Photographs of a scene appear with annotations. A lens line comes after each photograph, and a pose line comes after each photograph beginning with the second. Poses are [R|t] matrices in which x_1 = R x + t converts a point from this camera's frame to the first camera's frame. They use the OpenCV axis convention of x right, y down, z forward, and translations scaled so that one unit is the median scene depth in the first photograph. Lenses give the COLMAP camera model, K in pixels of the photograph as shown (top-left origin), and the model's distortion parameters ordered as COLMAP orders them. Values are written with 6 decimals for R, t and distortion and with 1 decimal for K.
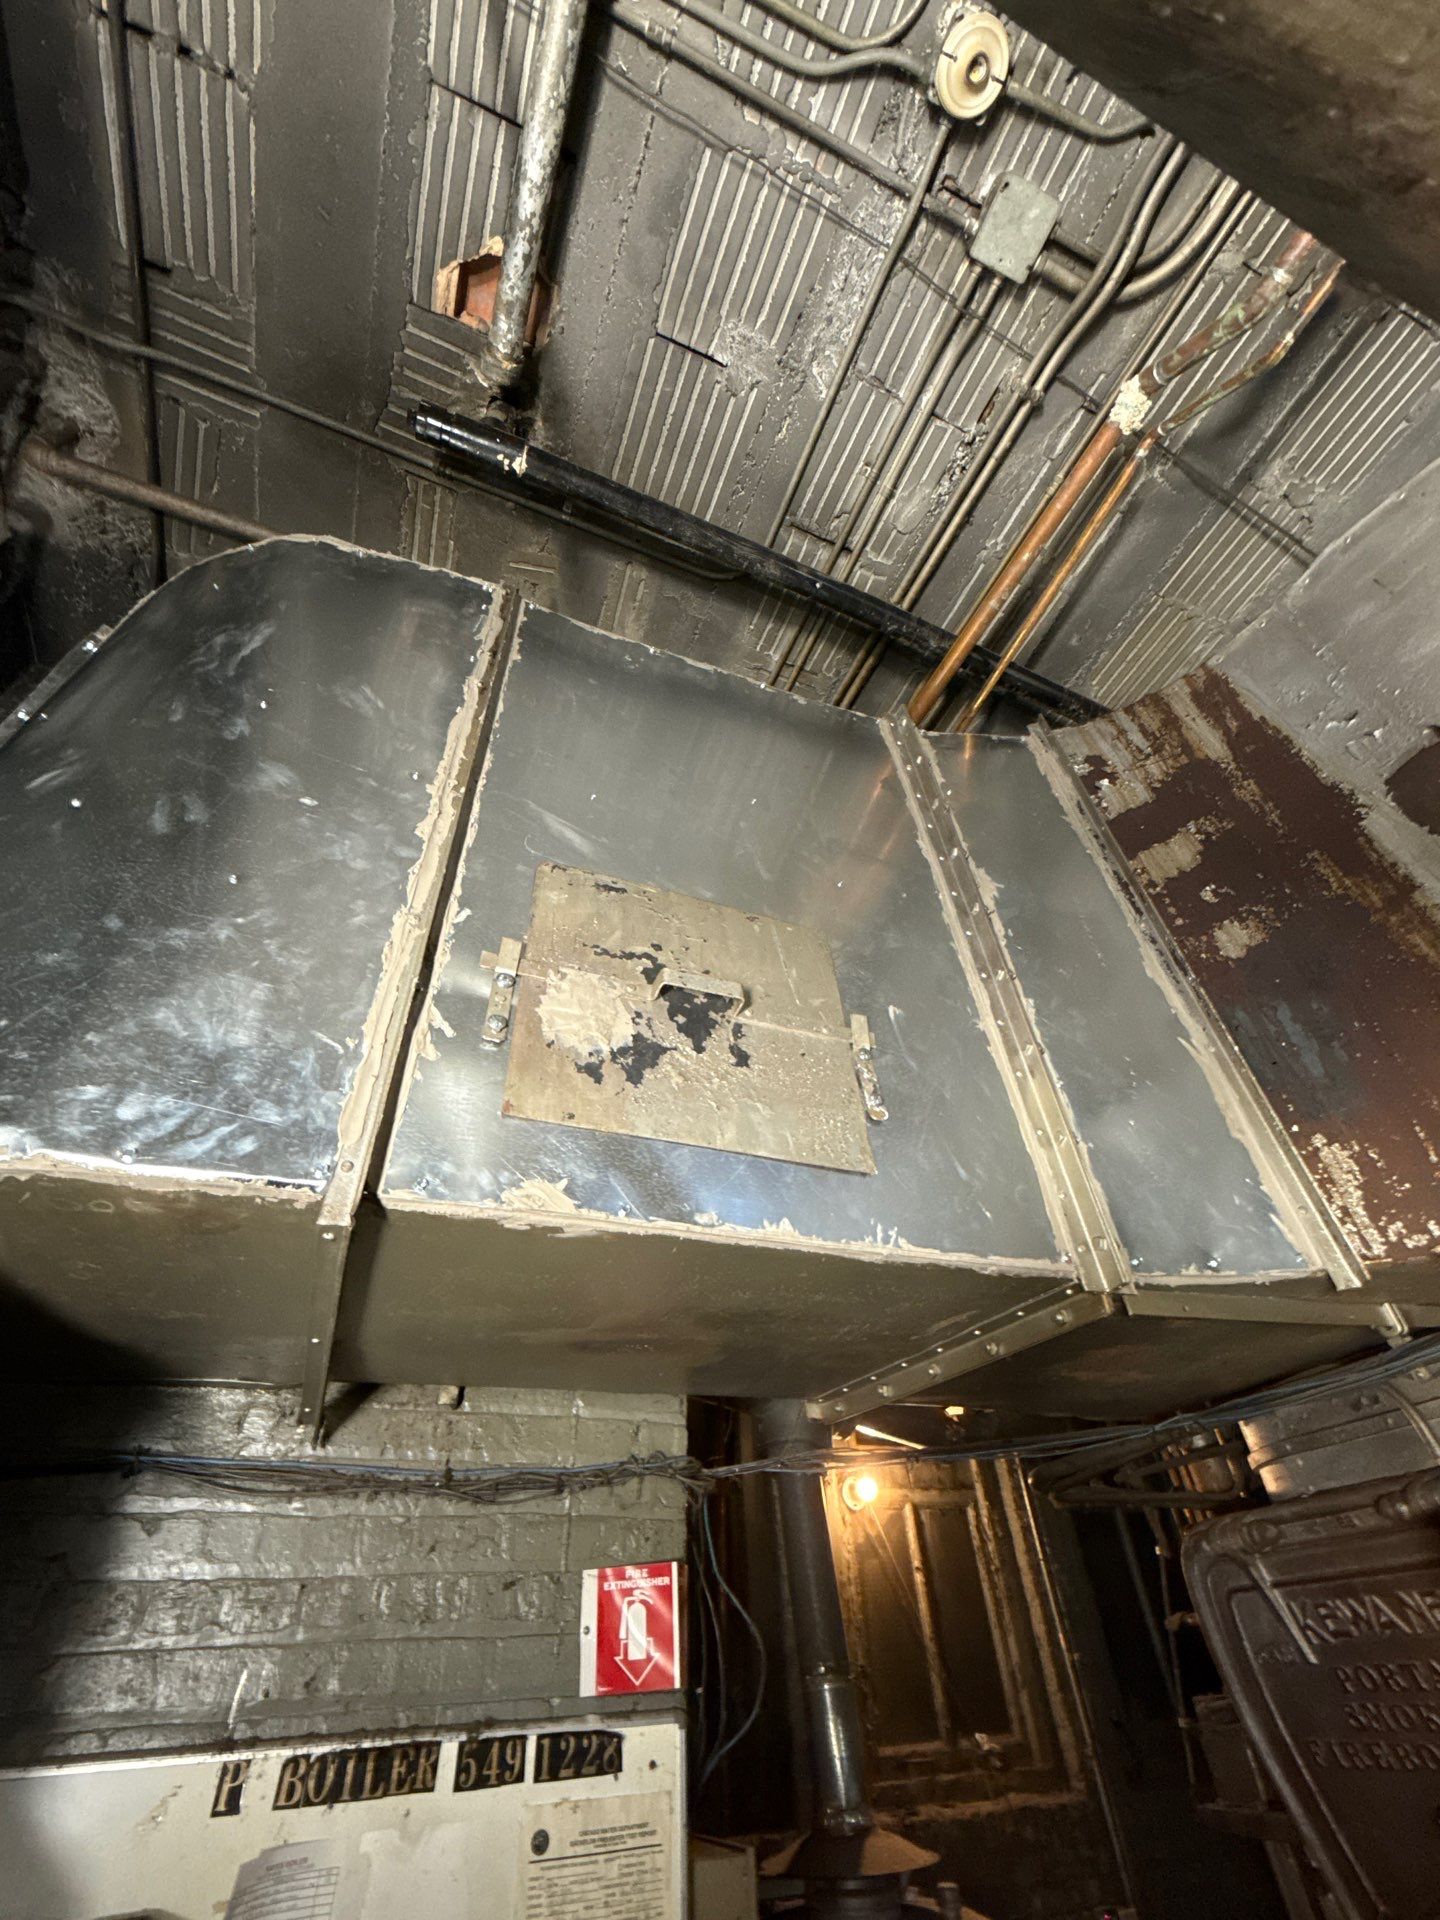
lens RADIAL K [[777.5, 0, 720.0], [0, 777.5, 960.0], [0, 0, 1]] dist [-0.001457, -0.000457]
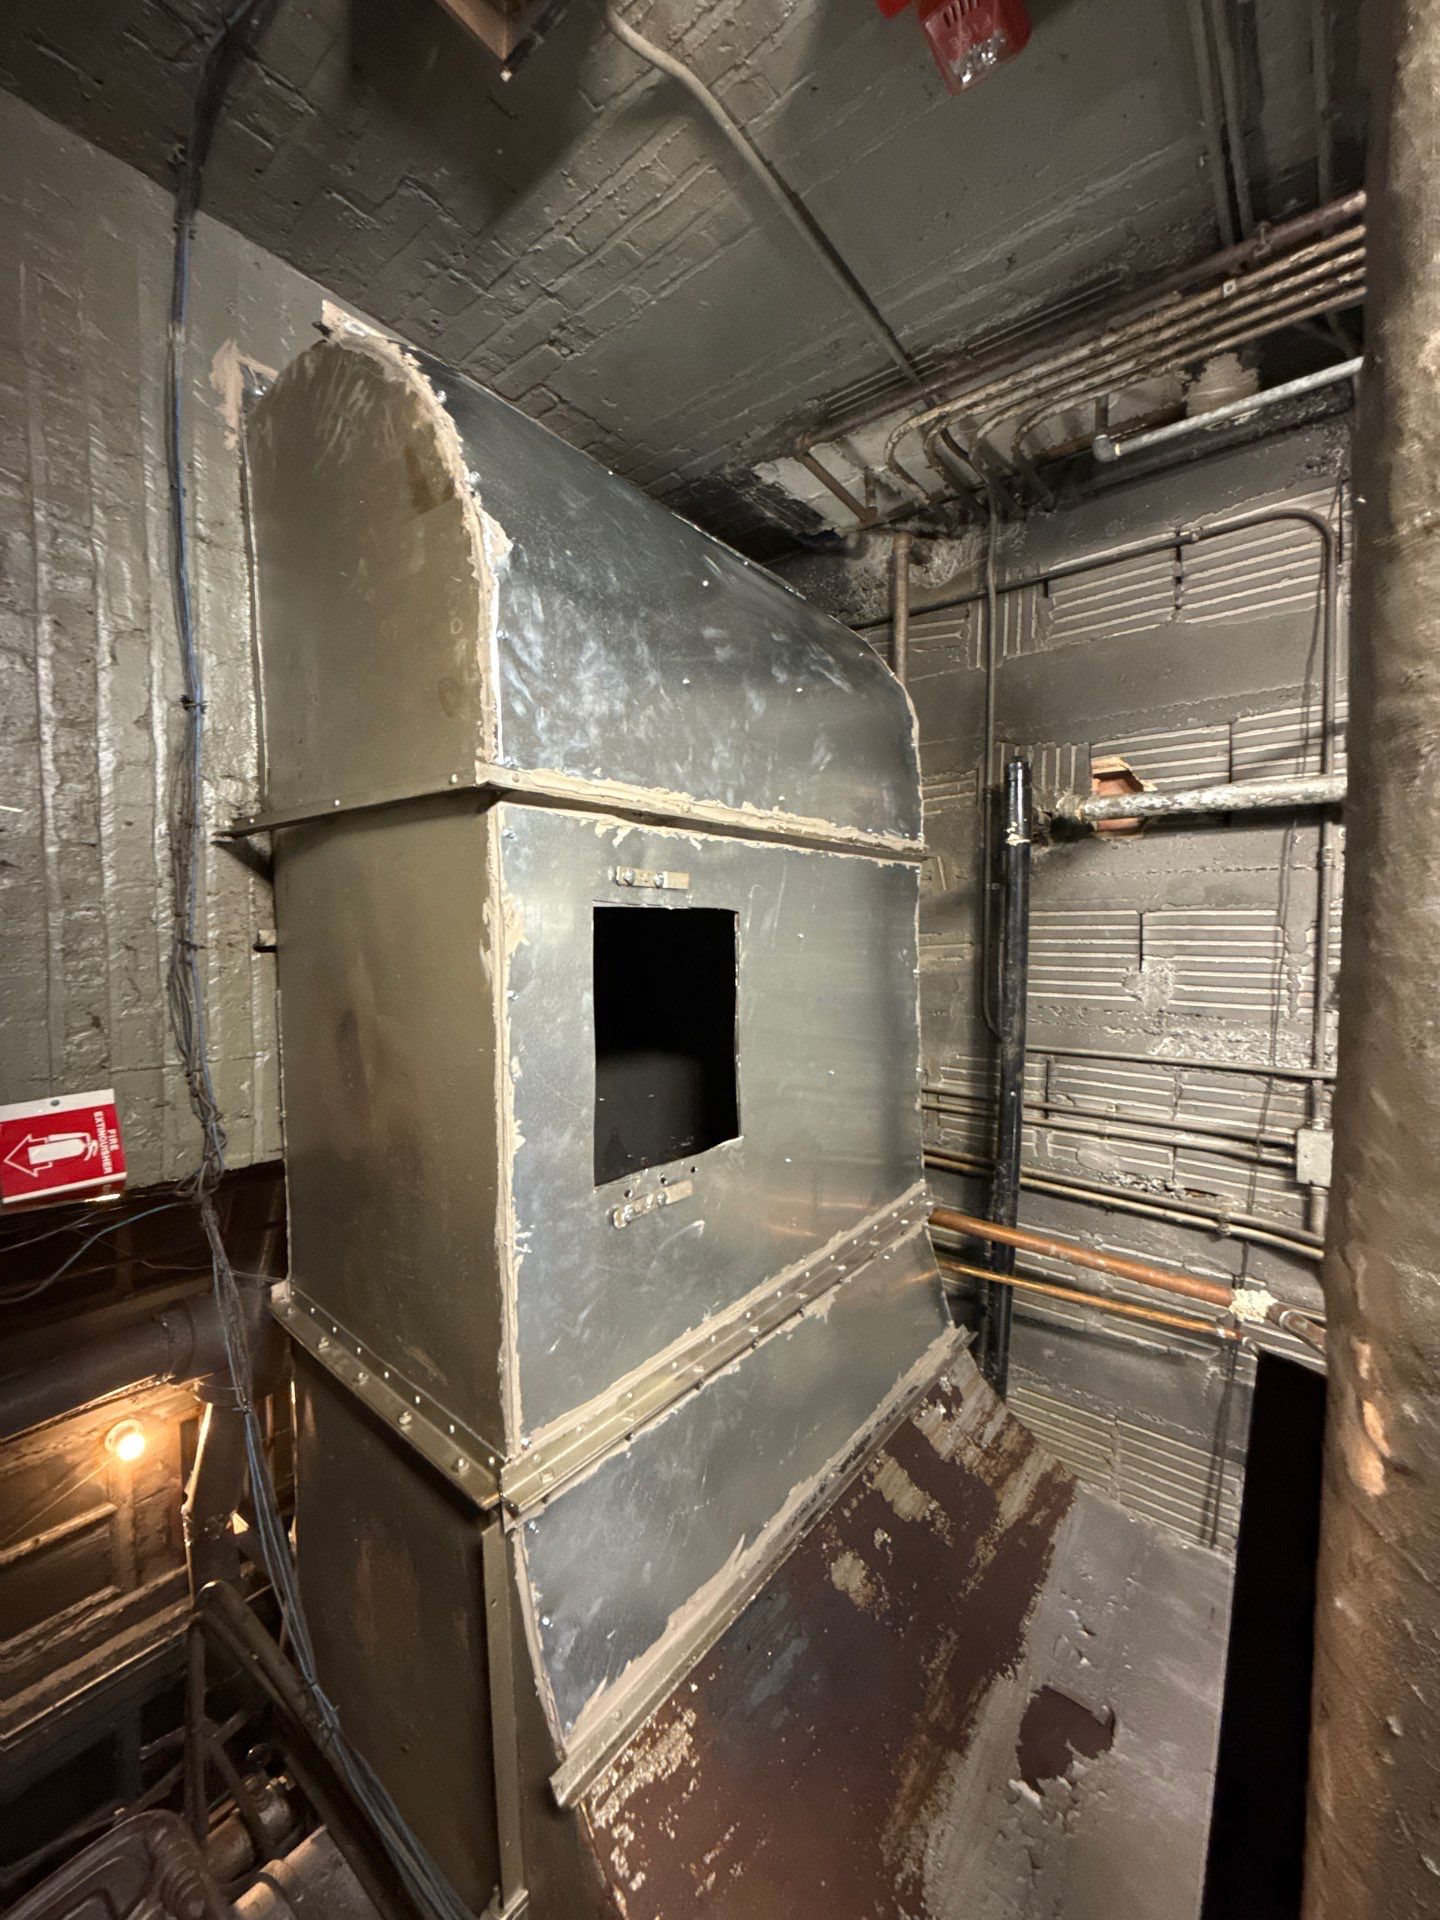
lens RADIAL K [[727.3, 0, 717.7], [0, 727.3, 969.2], [0, 0, 1]] dist [-0.001535, -0.000147]
pose [[0.265993, 0.937252, -0.225403, 0.096708], [-0.957884, 0.230743, -0.170925, 0.108576], [-0.108189, 0.261375, 0.959155, -0.070063]]
